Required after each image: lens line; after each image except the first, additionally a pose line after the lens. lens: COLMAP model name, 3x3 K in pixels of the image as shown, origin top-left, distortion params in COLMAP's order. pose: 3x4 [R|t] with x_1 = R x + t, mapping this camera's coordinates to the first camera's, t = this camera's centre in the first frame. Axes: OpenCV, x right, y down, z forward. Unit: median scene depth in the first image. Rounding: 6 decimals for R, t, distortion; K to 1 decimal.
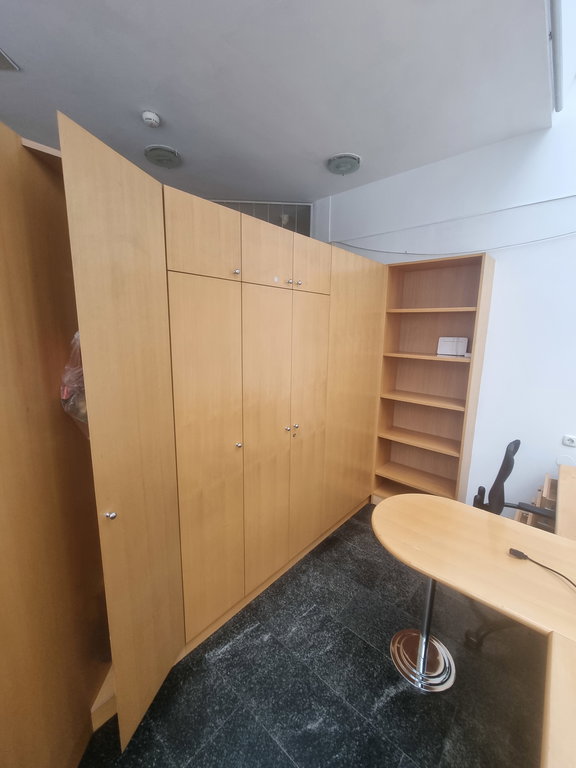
lens RADIAL K [[315.2, 0, 288.0], [0, 315.2, 384.0], [0, 0, 1]] dist [-0.001505, -0.000555]
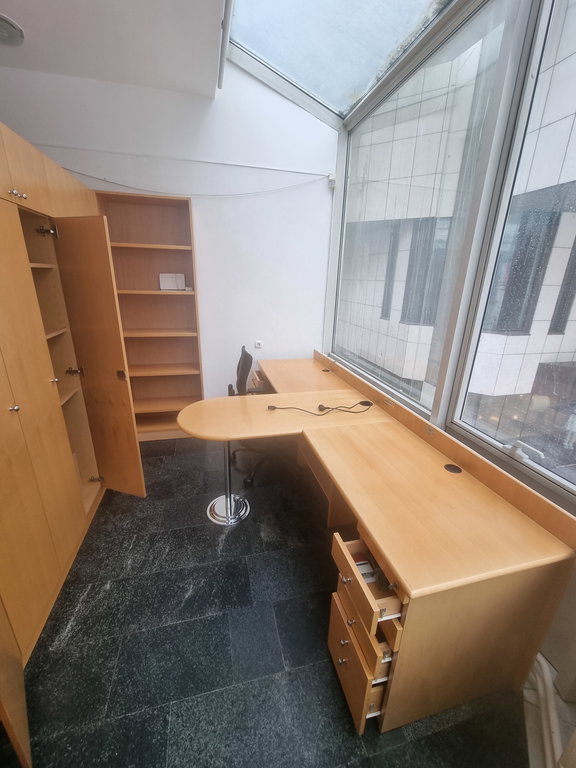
lens RADIAL K [[315.2, 0, 288.0], [0, 315.2, 384.0], [0, 0, 1]] dist [-0.001505, -0.000555]
pose [[0.566497, -0.263416, 0.780828, -0.313140], [0.127093, 0.964125, 0.233045, 0.032552], [-0.814204, -0.032782, 0.579652, -0.010146]]
